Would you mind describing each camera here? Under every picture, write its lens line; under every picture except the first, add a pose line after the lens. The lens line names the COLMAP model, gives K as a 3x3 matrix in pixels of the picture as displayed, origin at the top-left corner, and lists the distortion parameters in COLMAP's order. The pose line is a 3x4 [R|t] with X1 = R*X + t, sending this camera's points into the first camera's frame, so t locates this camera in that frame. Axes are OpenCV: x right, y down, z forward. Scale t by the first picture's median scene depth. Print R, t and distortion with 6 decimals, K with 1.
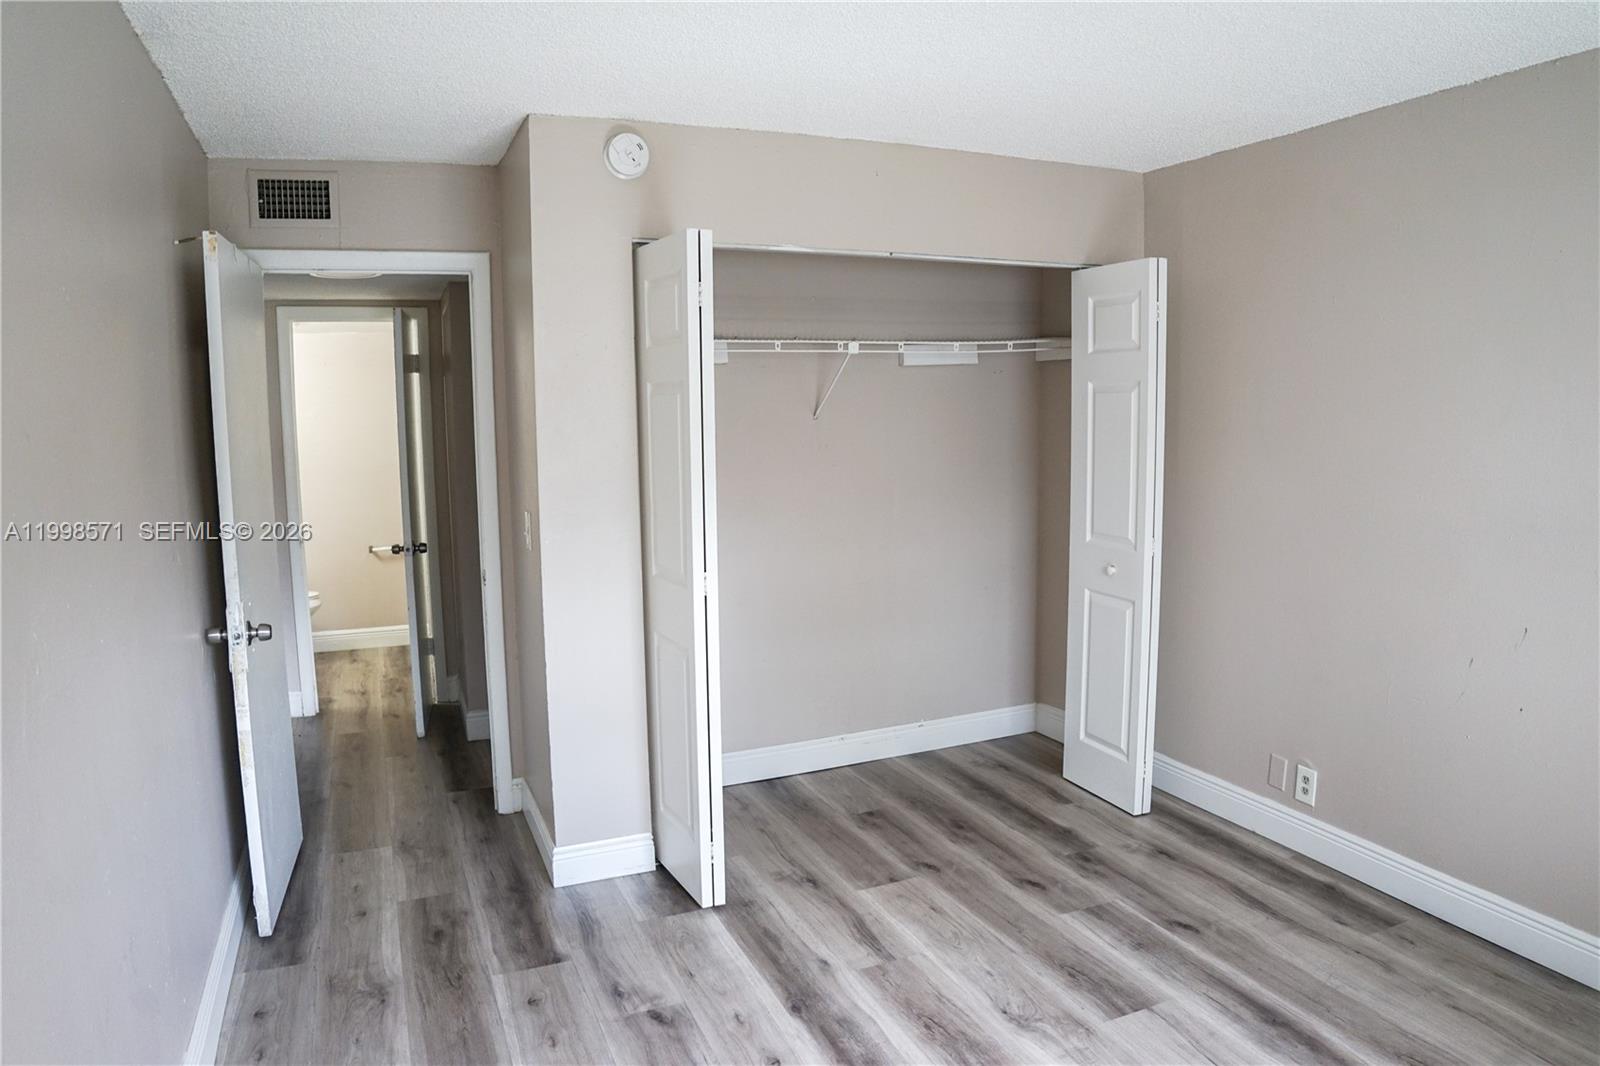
lens RADIAL K [[1056.8, 0, 809.9], [0, 1056.8, 532.5], [0, 0, 1]] dist [-0.130830, 0.039919]
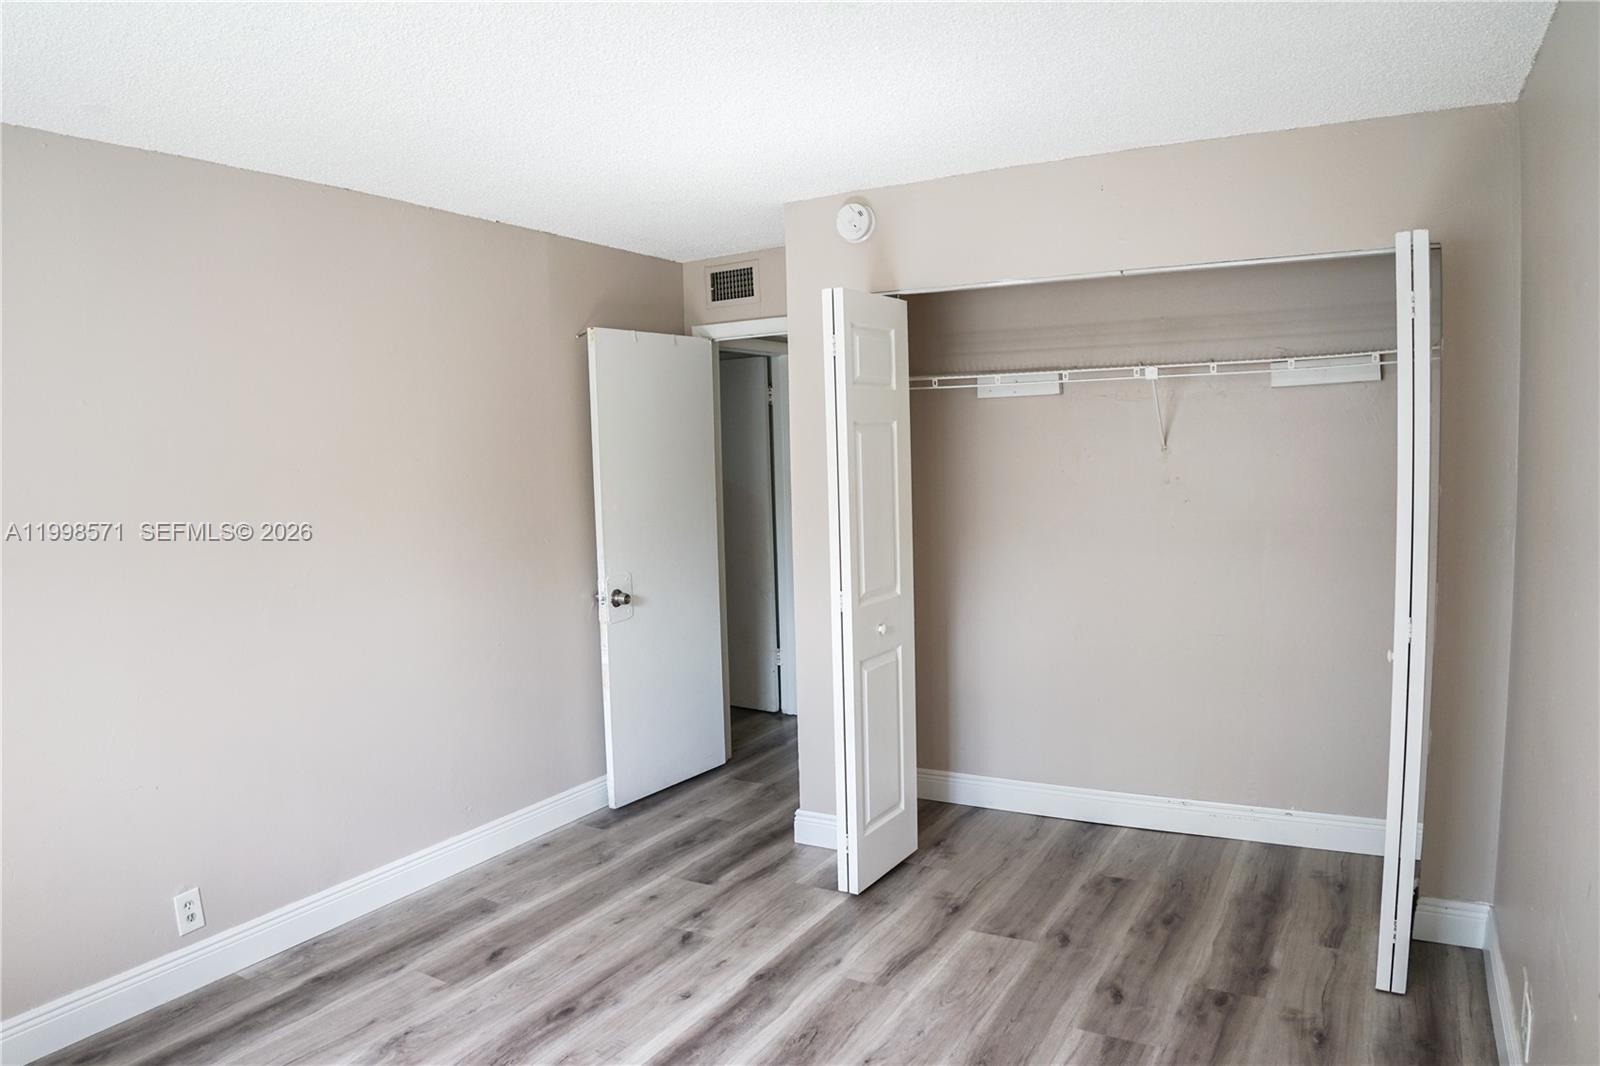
lens RADIAL K [[1056.8, 0, 798.4], [0, 1056.8, 531.3], [0, 0, 1]] dist [-0.130830, 0.039919]
pose [[0.595605, 0.062785, -0.800820, 0.697584], [-0.072805, 0.997057, 0.024022, -0.044610], [0.799971, 0.043997, 0.598423, 0.260171]]
